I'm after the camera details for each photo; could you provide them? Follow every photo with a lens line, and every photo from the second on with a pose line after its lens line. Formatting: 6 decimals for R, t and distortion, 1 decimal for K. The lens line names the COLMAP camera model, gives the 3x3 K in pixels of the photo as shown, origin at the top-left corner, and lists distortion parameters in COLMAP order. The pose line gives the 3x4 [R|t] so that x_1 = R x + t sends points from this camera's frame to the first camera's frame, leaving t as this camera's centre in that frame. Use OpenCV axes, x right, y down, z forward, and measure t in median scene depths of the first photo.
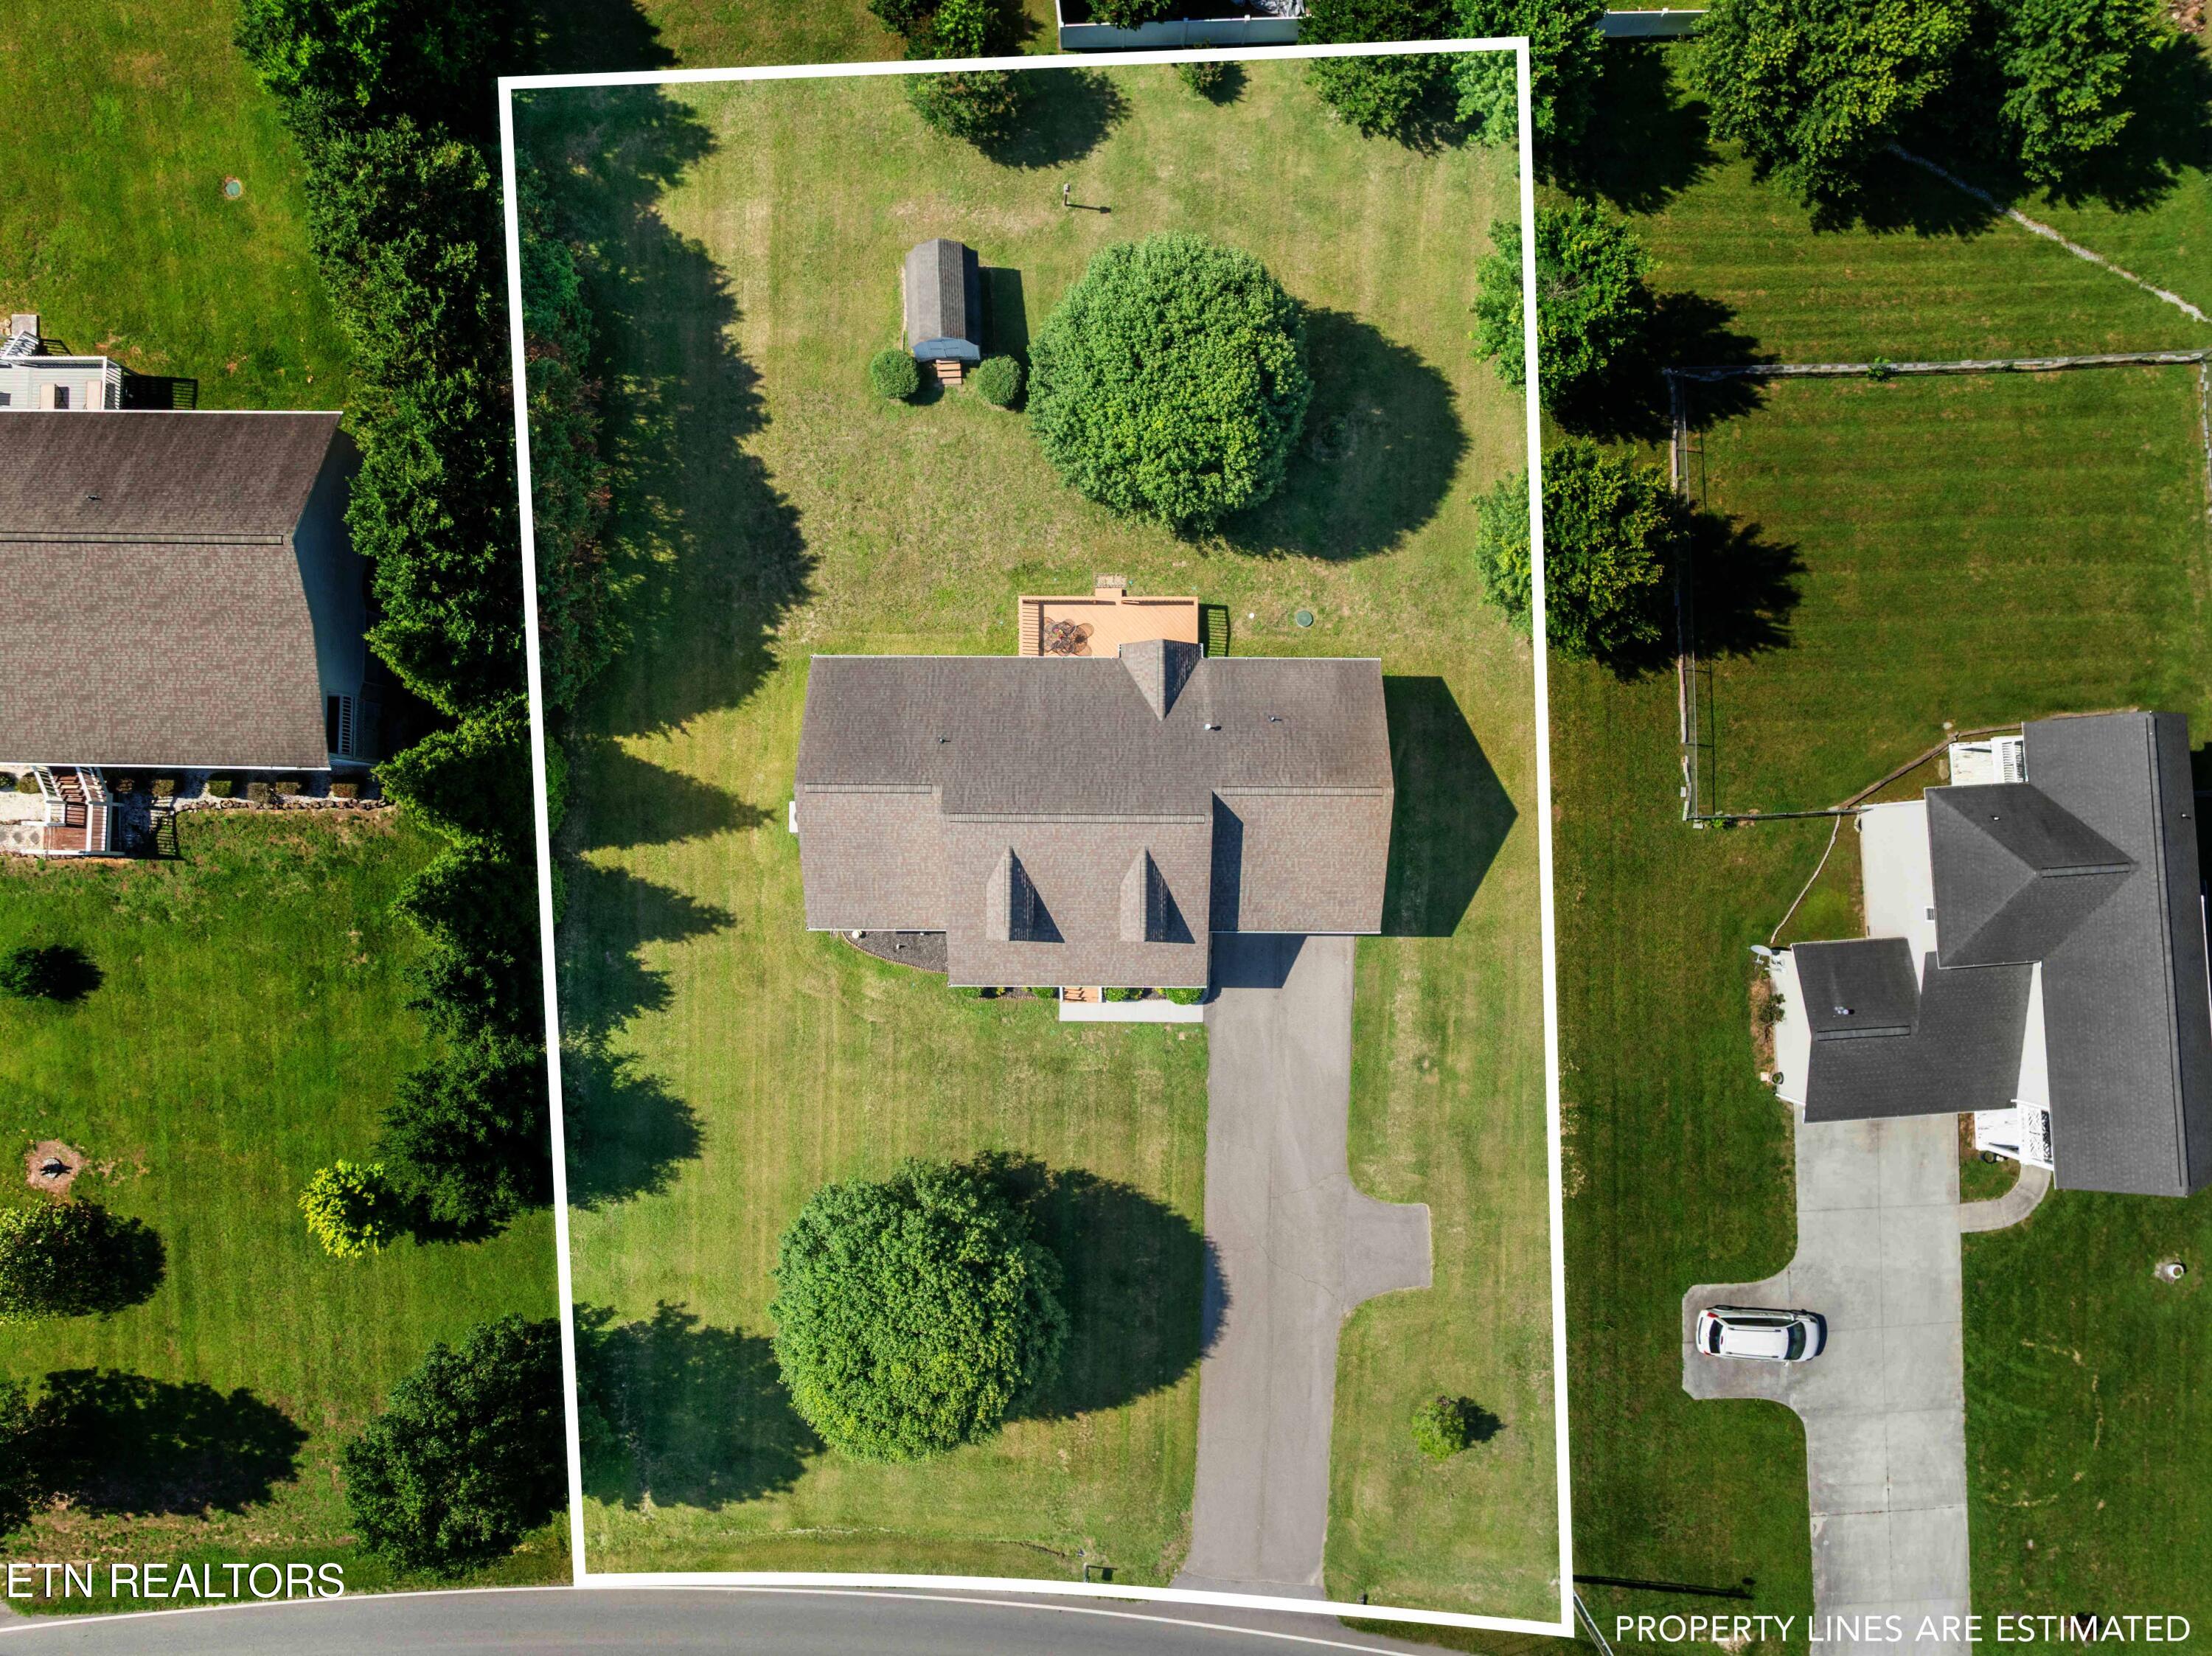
lens RADIAL K [[1554.9, 0, 1106.0], [0, 1554.9, 828.0], [0, 0, 1]] dist [-0.042286, 0.004690]
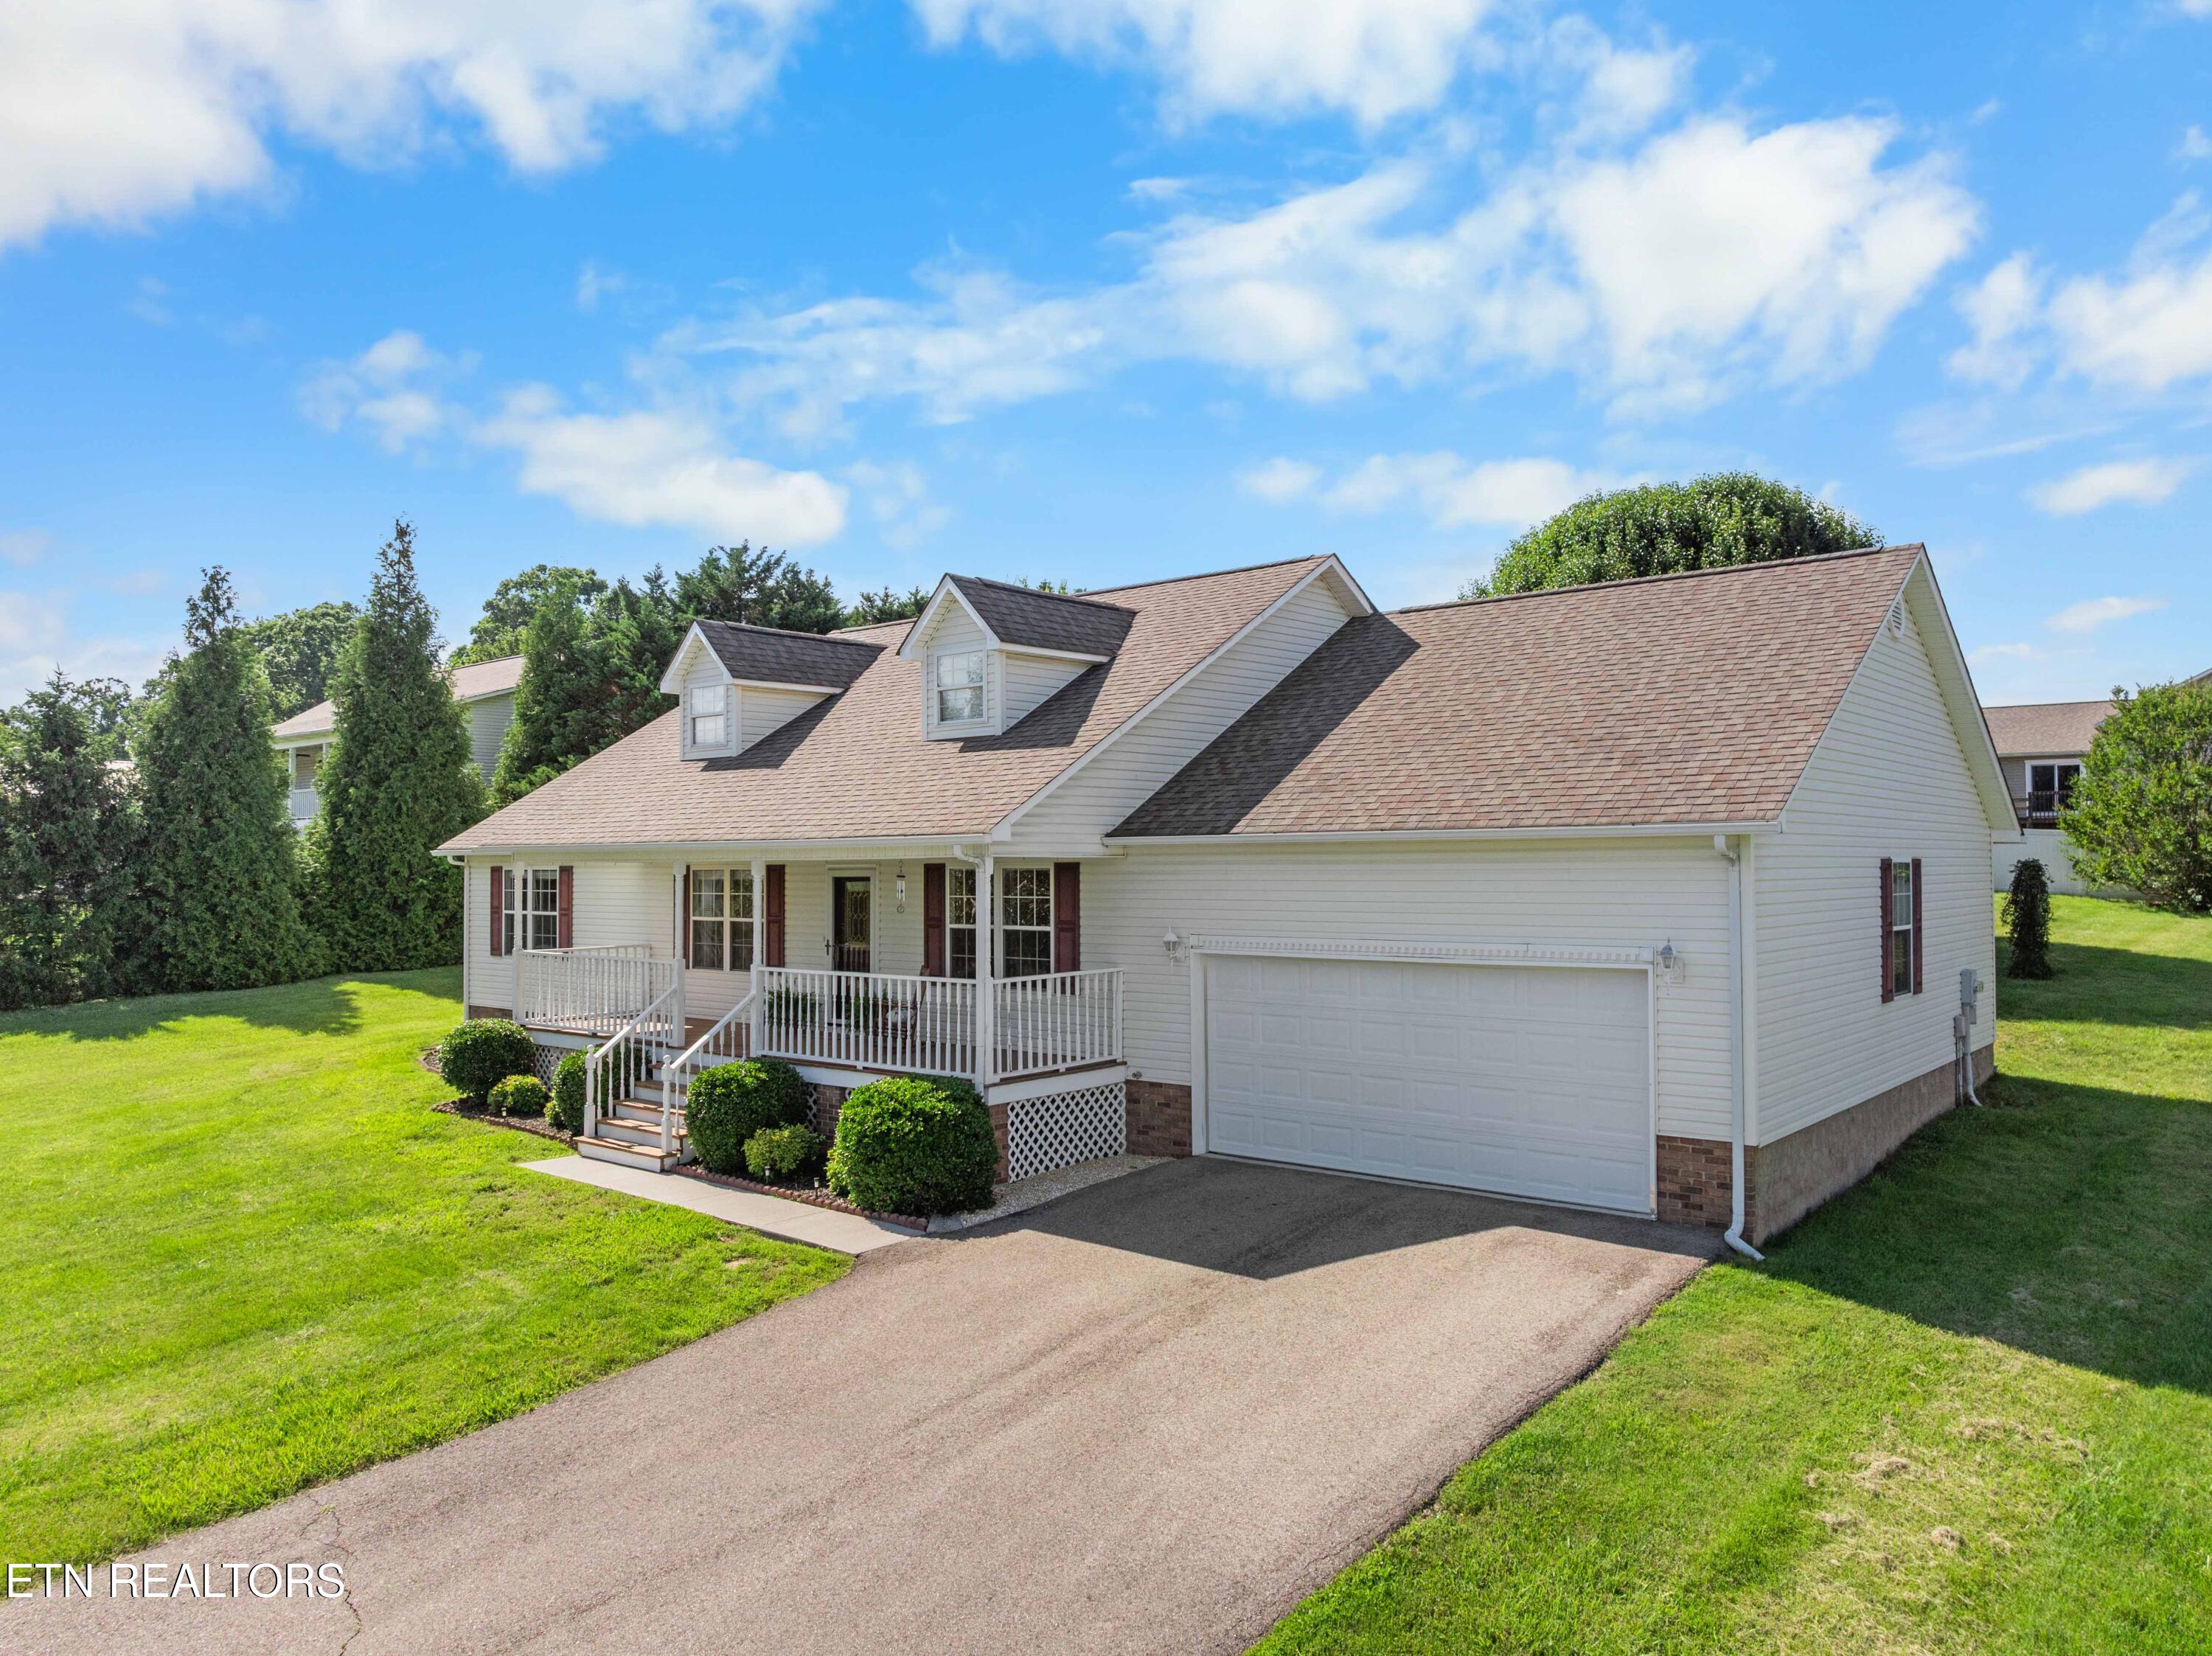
lens RADIAL K [[1566.1, 0, 1106.0], [0, 1566.1, 828.0], [0, 0, 1]] dist [-0.057943, 0.028576]
pose [[0.765279, -0.013861, -0.643550, 0.225741], [-0.643451, 0.011267, -0.765404, 0.263816], [0.017860, 0.999840, -0.000297, 0.936894]]
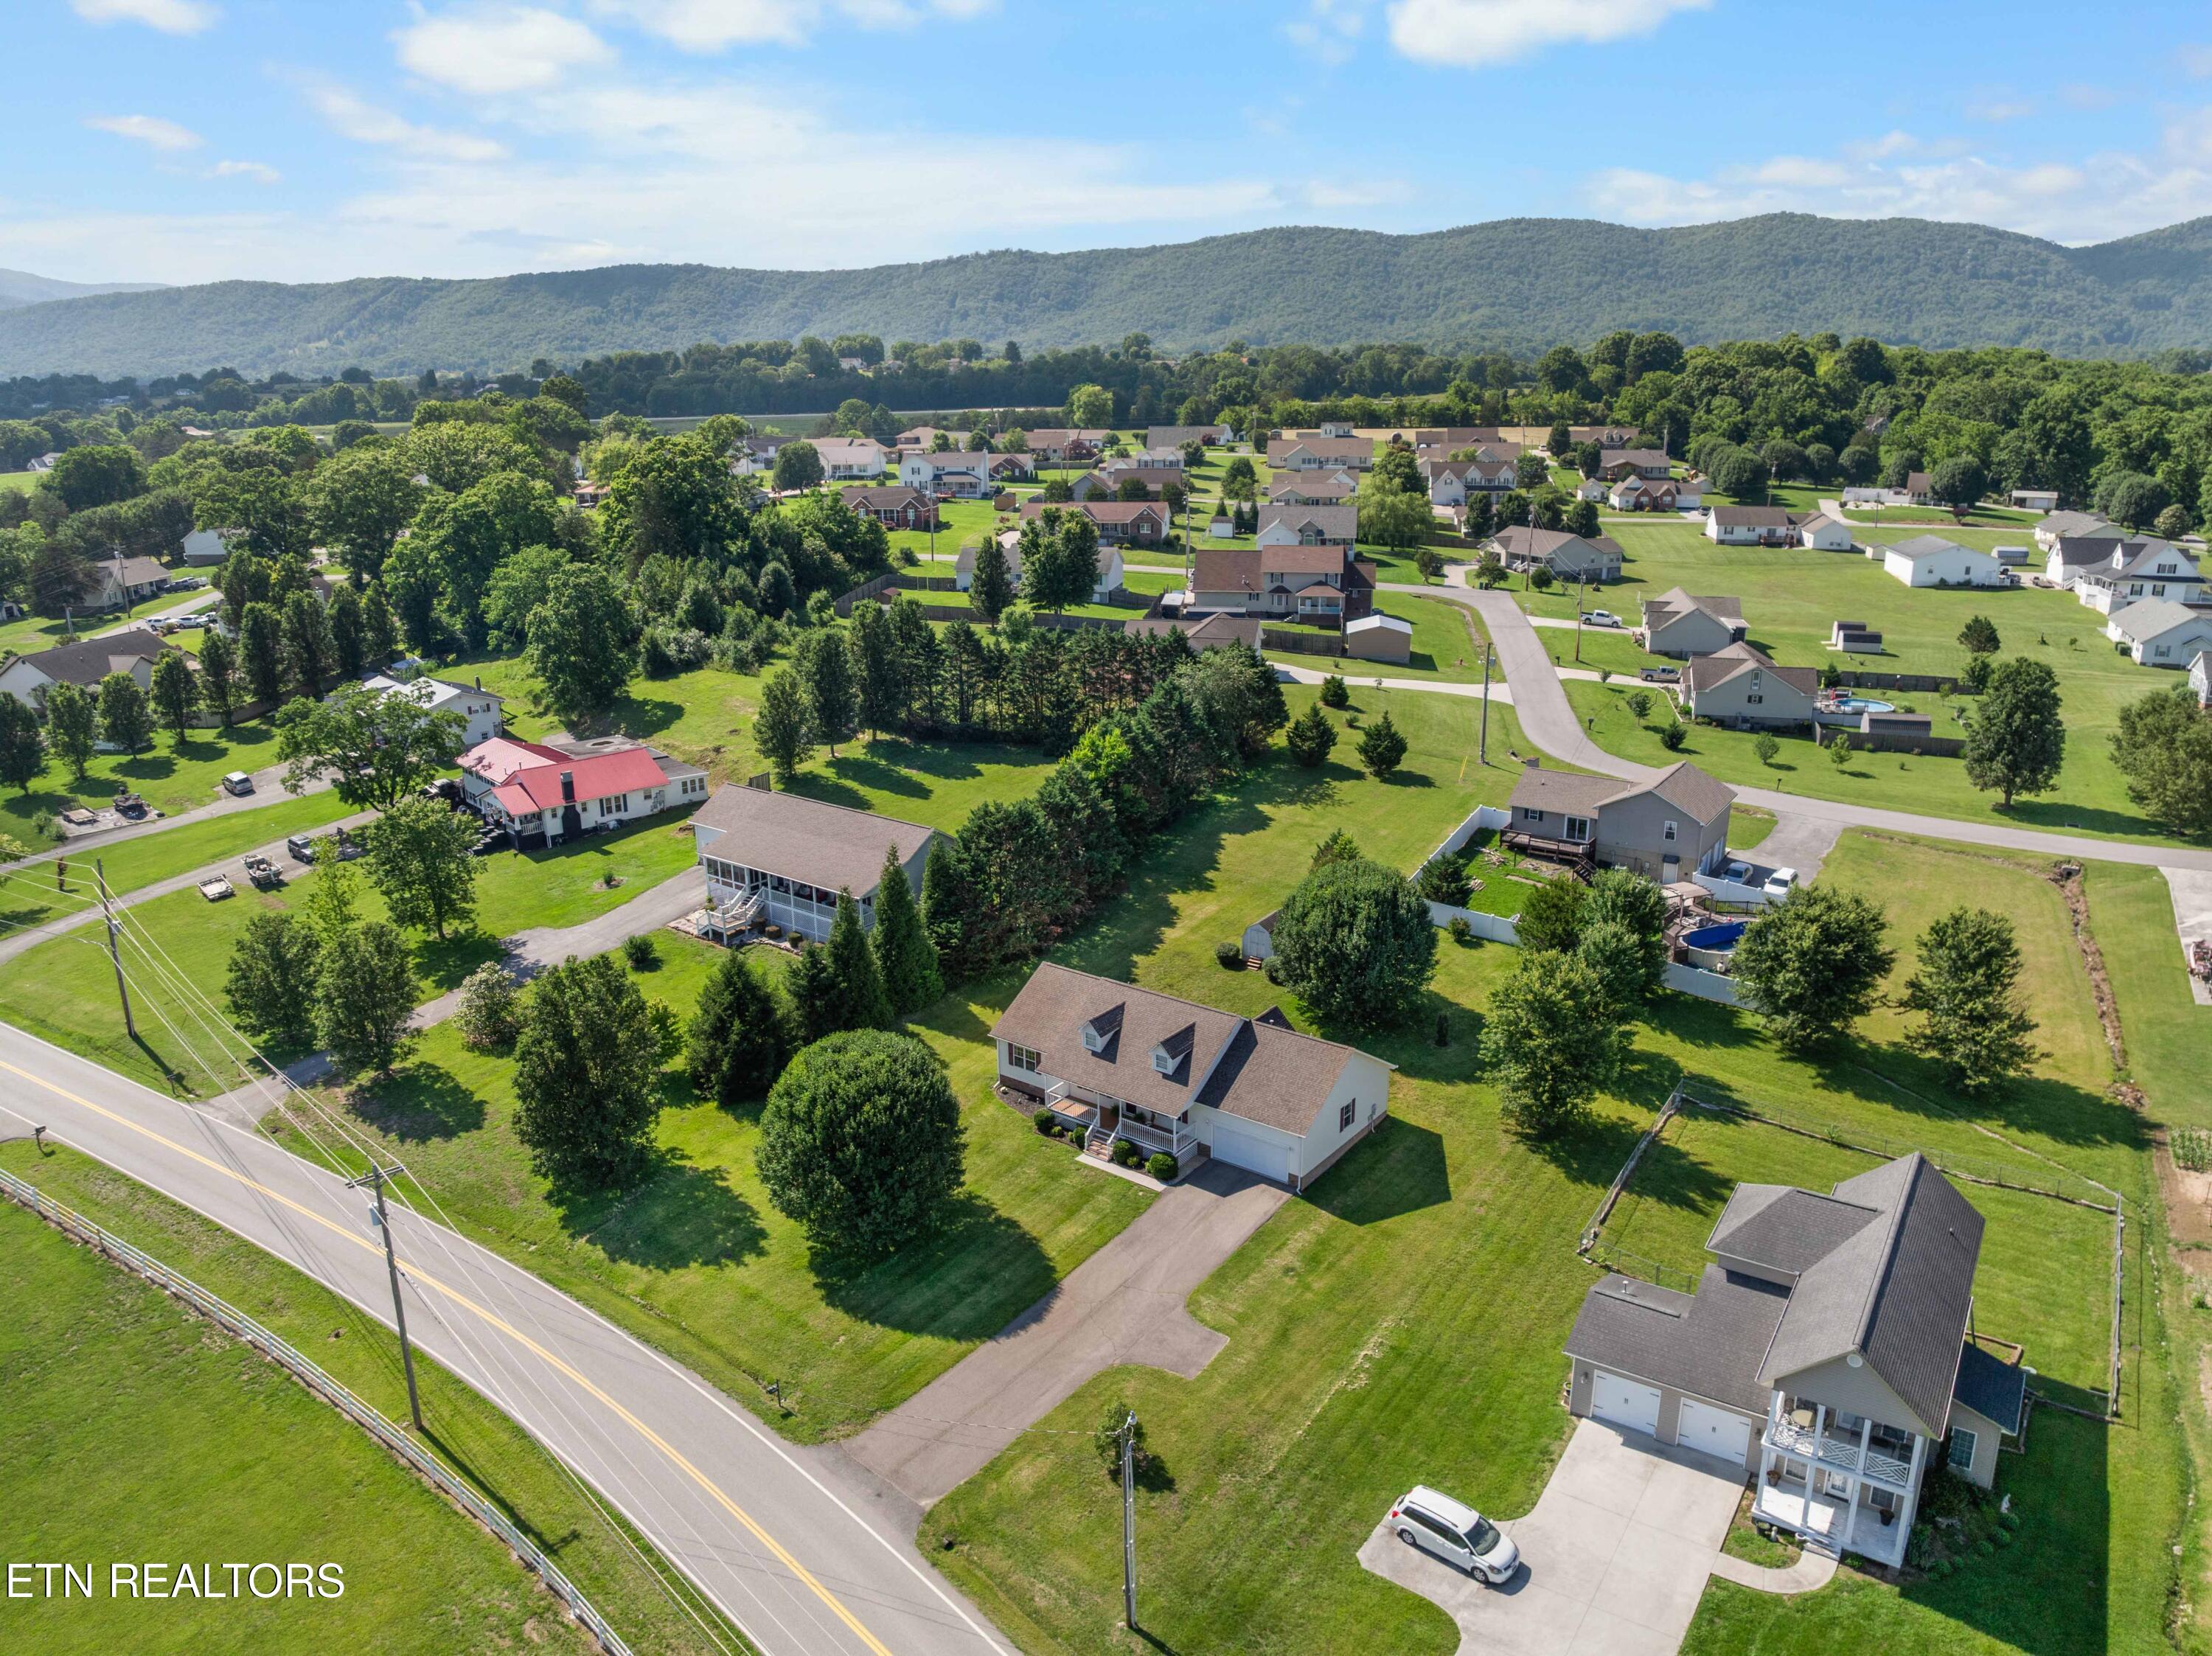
lens RADIAL K [[1554.9, 0, 1106.0], [0, 1554.9, 828.0], [0, 0, 1]] dist [-0.042286, 0.004690]
pose [[0.800296, 0.168352, -0.575486, 0.728616], [-0.599147, 0.262084, -0.756529, 1.062857], [0.023462, 0.950247, 0.310612, 0.293906]]
